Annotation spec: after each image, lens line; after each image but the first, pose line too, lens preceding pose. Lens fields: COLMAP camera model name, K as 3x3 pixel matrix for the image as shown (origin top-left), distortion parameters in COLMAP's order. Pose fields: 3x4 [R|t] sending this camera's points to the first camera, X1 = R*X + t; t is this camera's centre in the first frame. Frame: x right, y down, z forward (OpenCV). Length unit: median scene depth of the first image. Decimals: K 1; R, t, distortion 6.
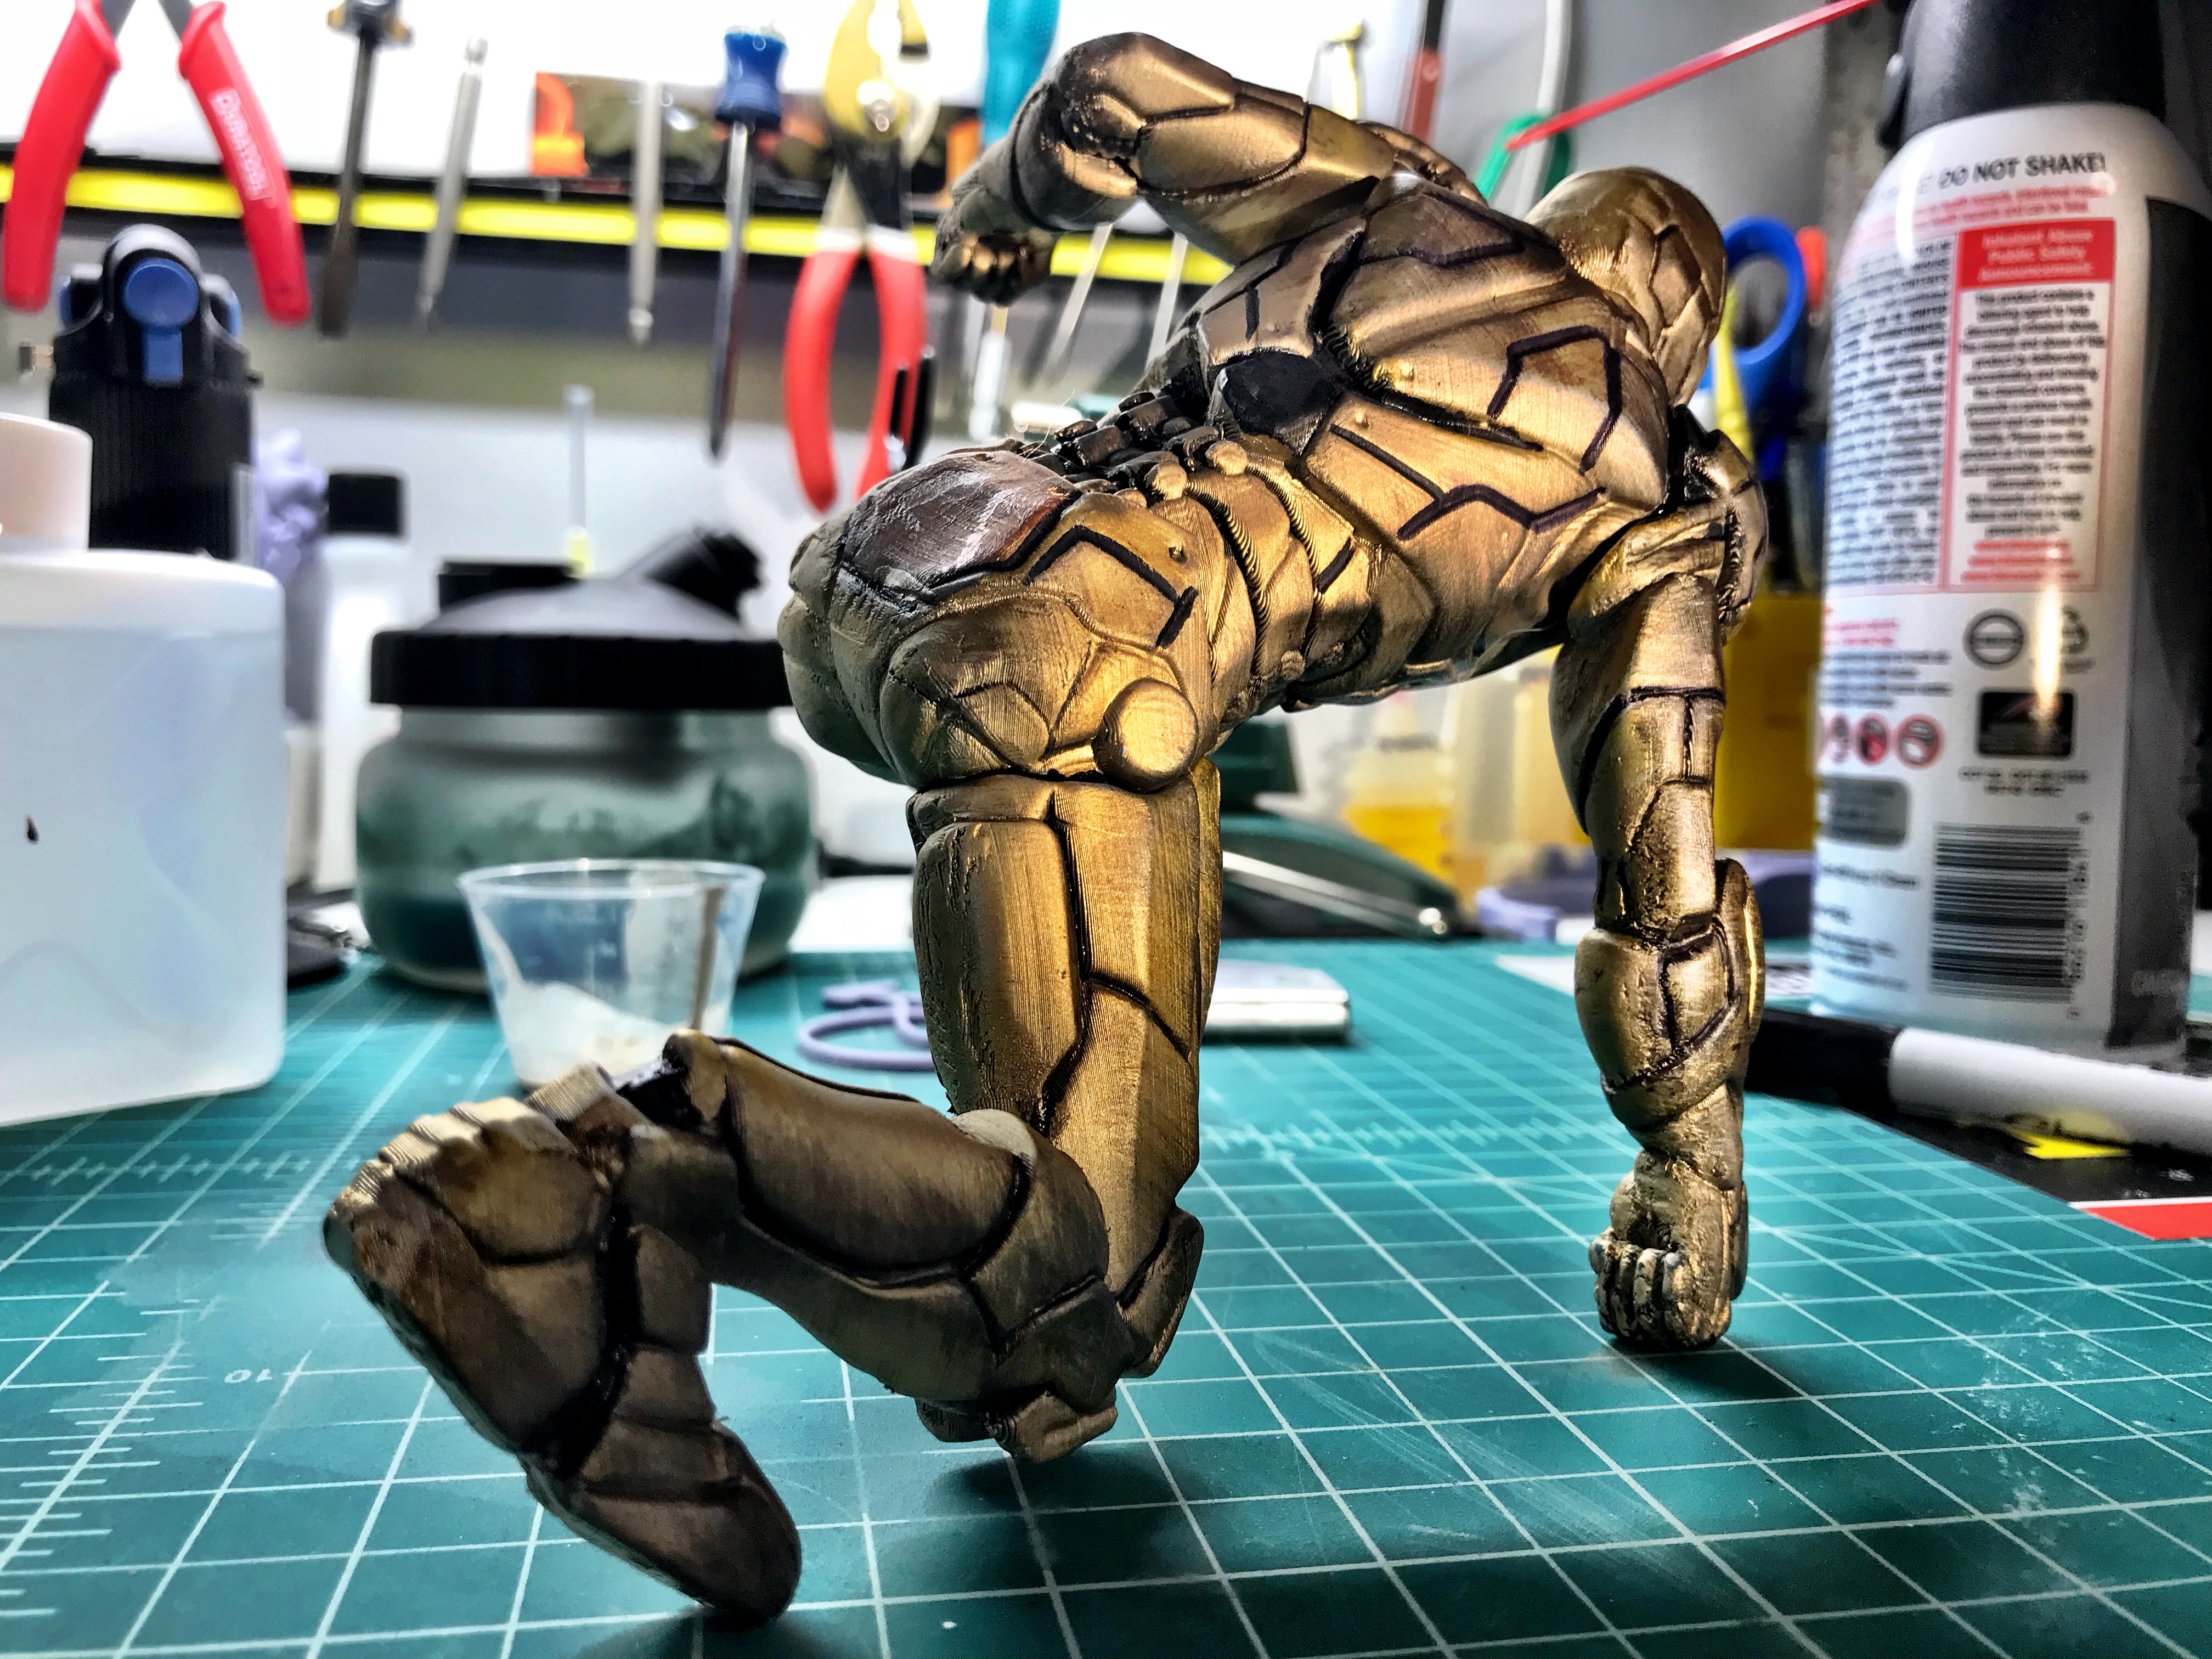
lens RADIAL K [[1906.2, 0, 1112.3], [0, 1906.2, 818.6], [0, 0, 1]] dist [-0.058705, 0.146100]
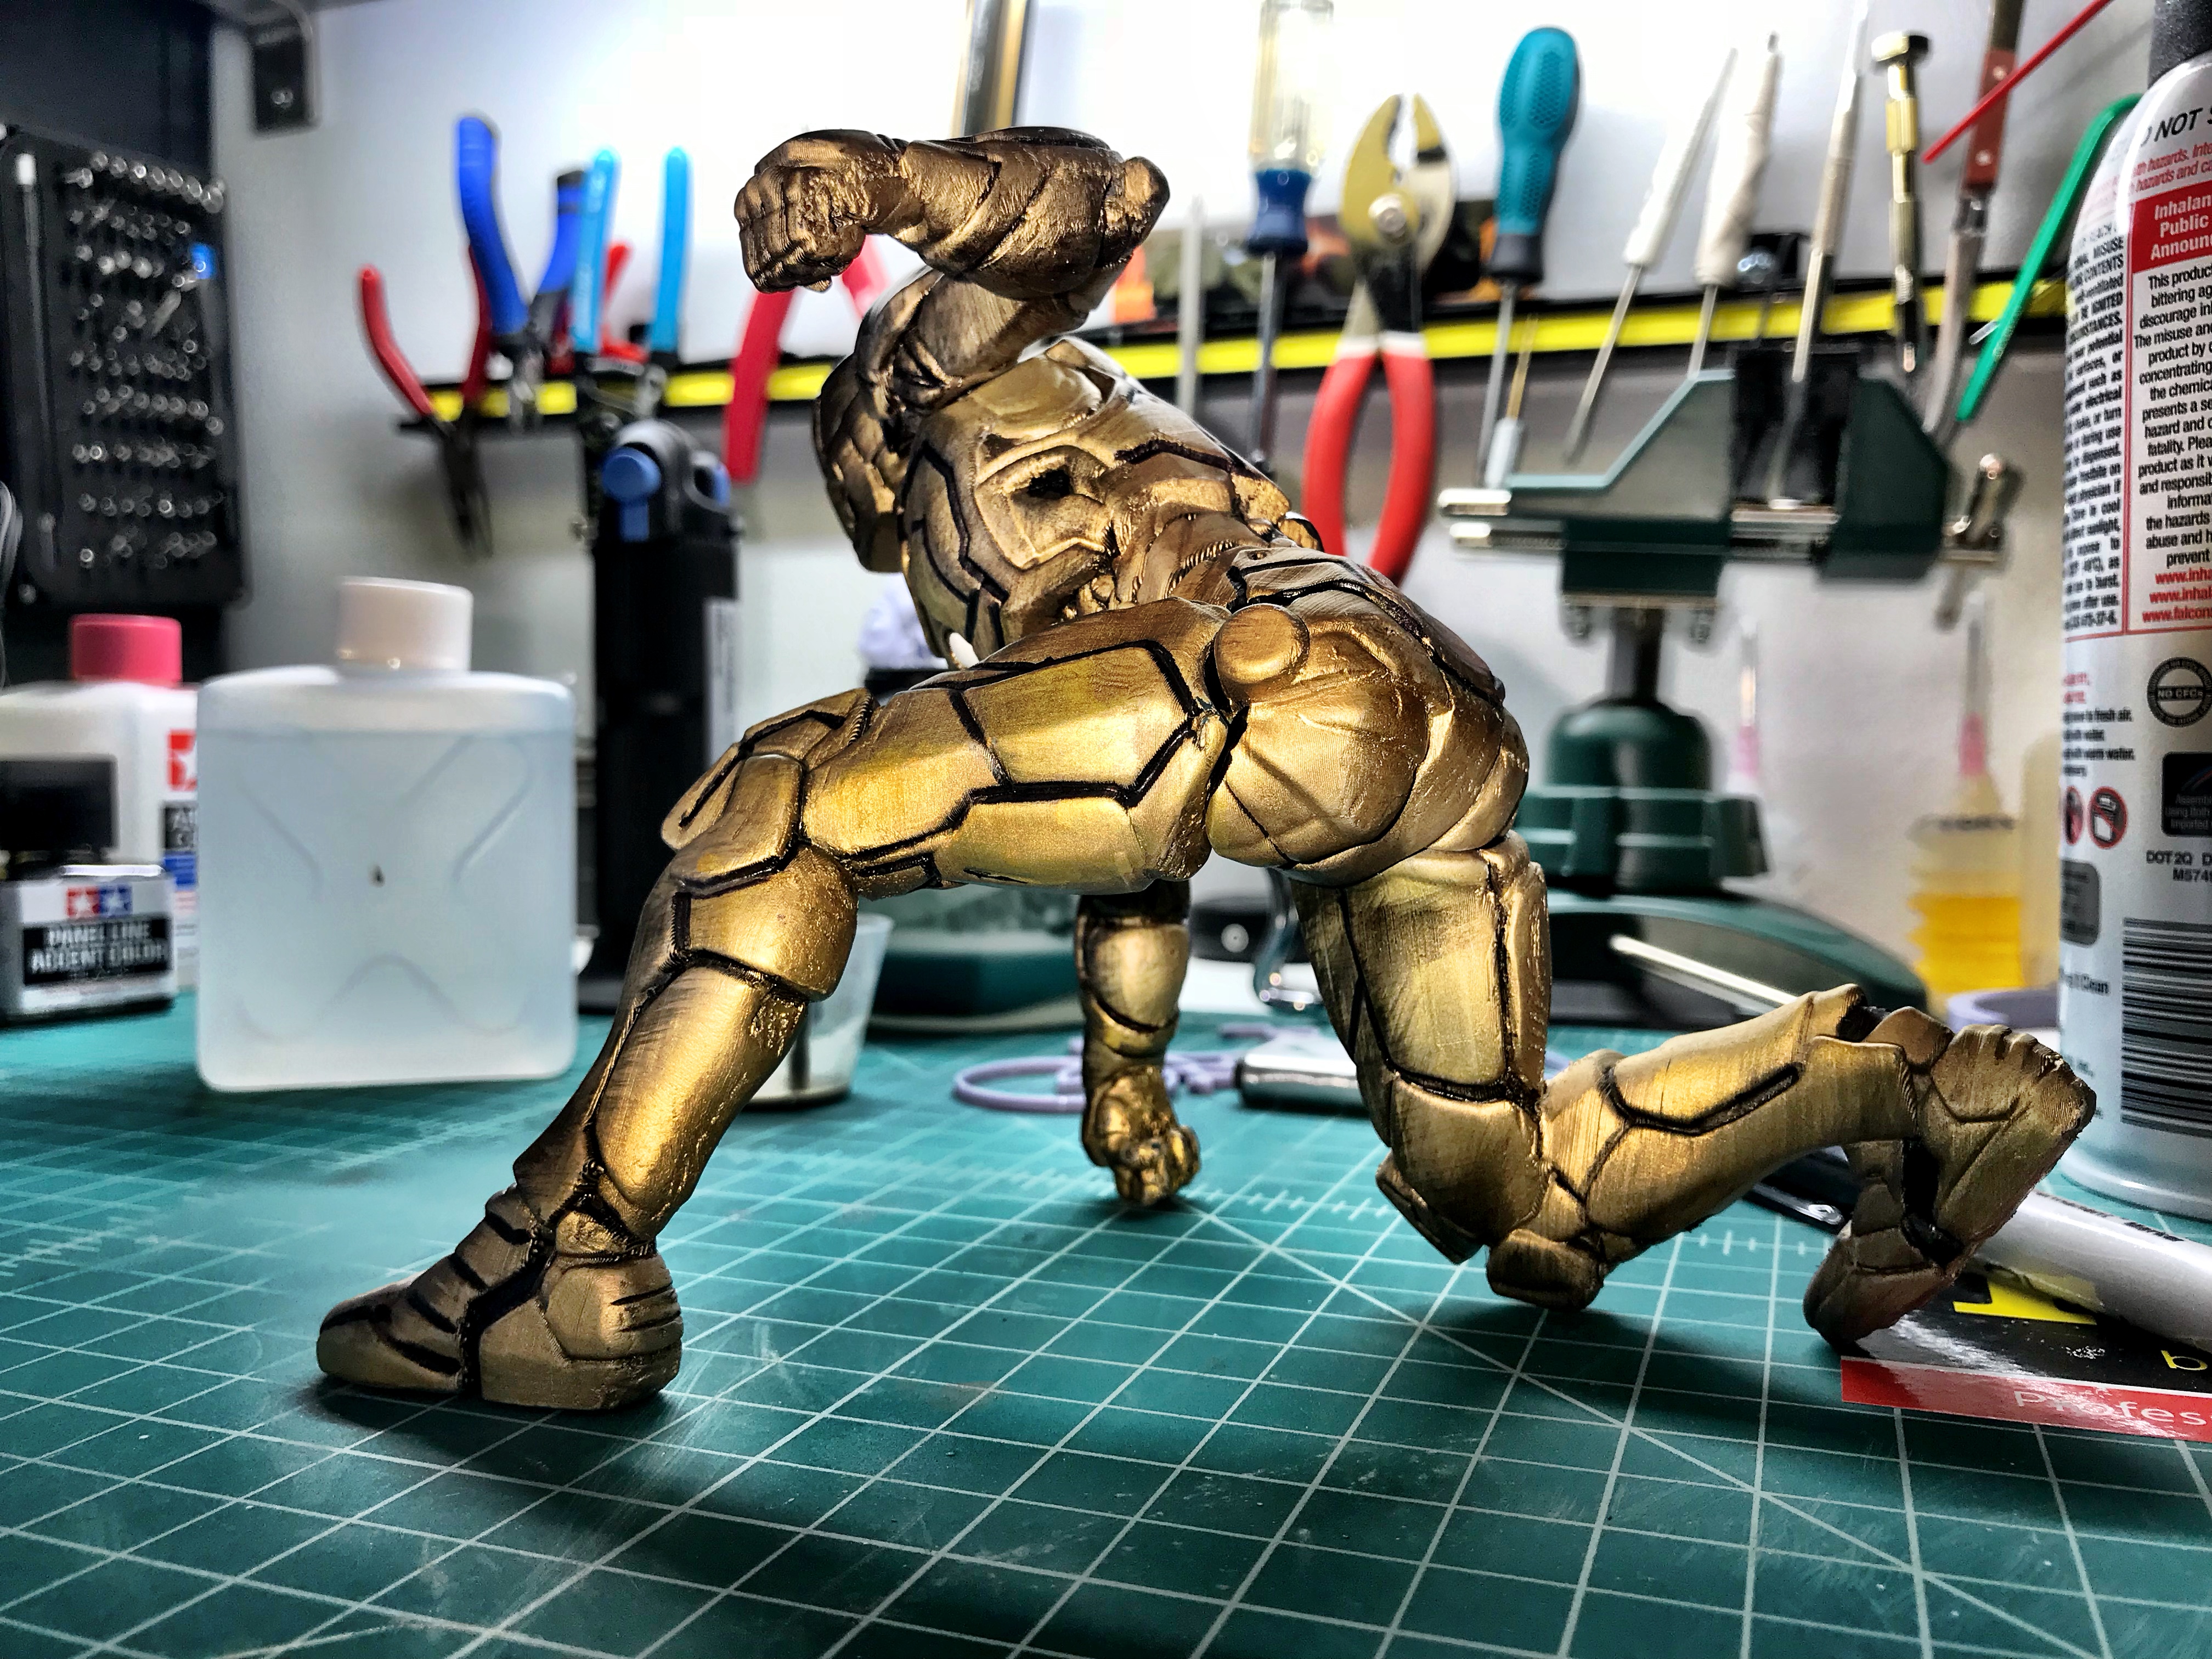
lens RADIAL K [[1874.8, 0, 1106.0], [0, 1874.8, 829.5], [0, 0, 1]] dist [-0.003362, 0.000480]
pose [[0.847815, 0.005609, -0.530262, 0.496962], [-0.024999, 0.999255, -0.029399, -0.000254], [0.529702, 0.038181, 0.847324, 0.076747]]
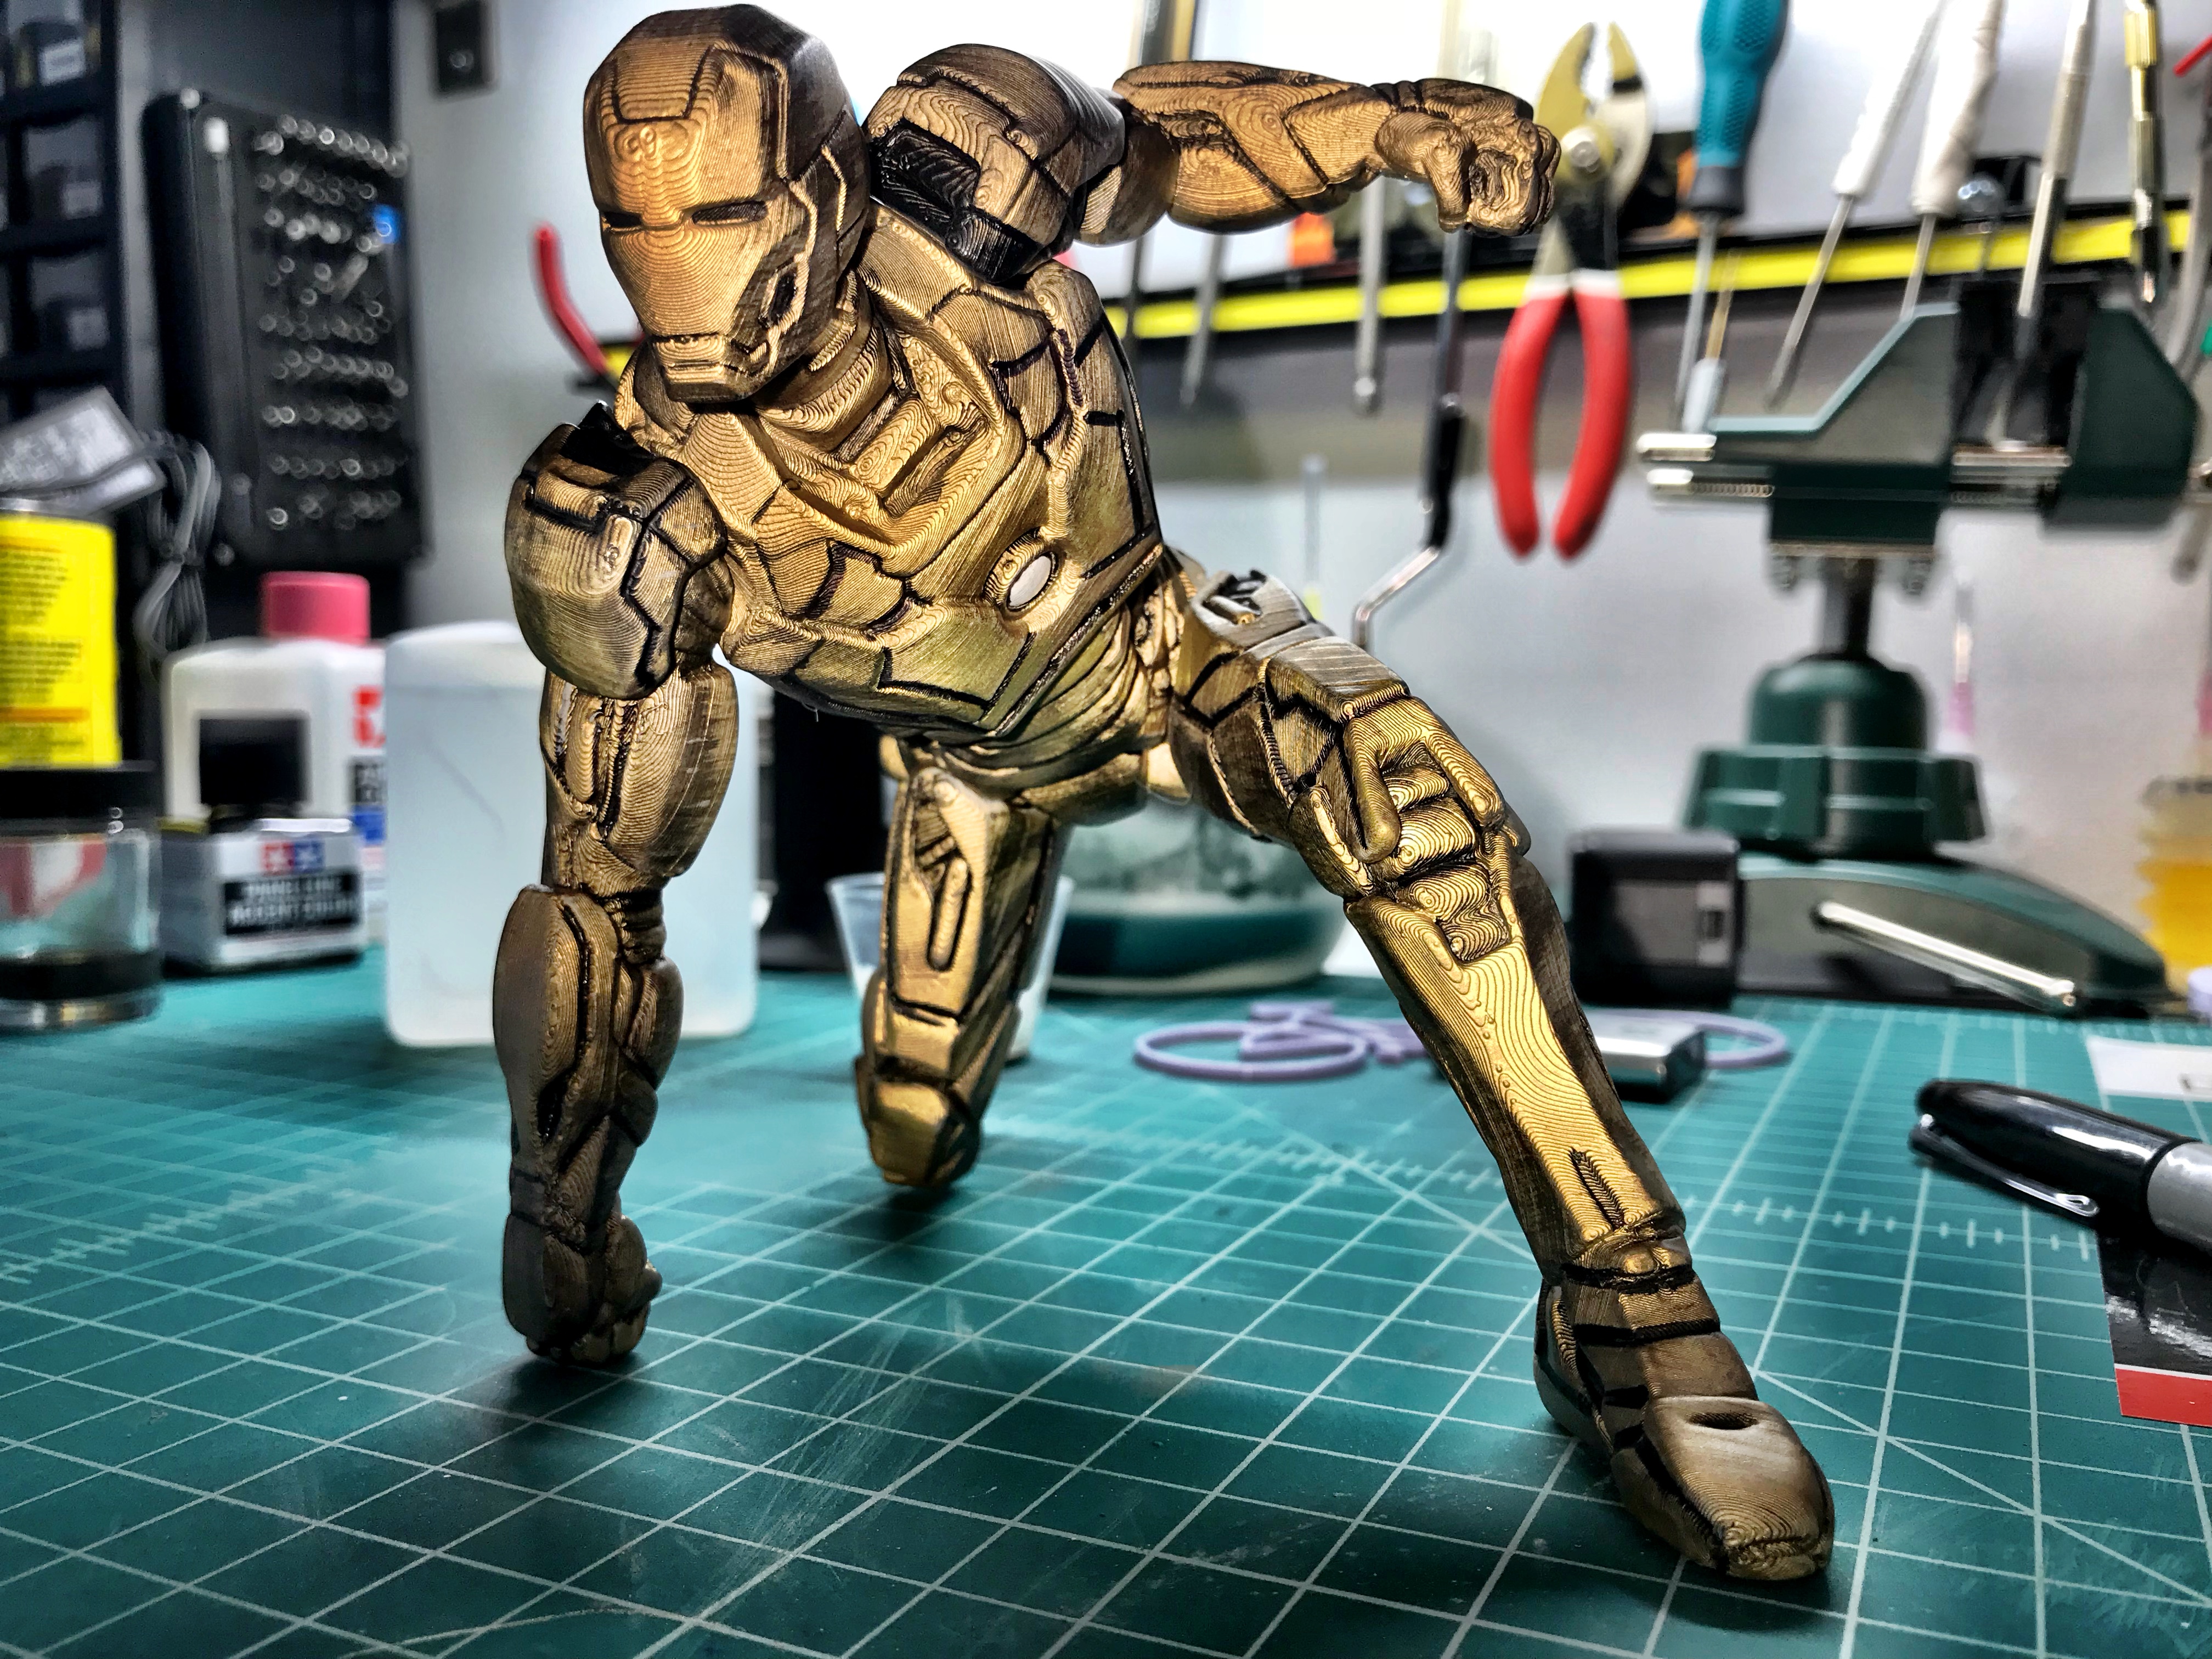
lens RADIAL K [[1874.8, 0, 1106.0], [0, 1874.8, 829.5], [0, 0, 1]] dist [-0.003362, 0.000480]
pose [[0.800764, 0.021997, -0.598575, 0.464653], [-0.031255, 0.999499, -0.005083, -0.000757], [0.598163, 0.022779, 0.801050, 0.094141]]
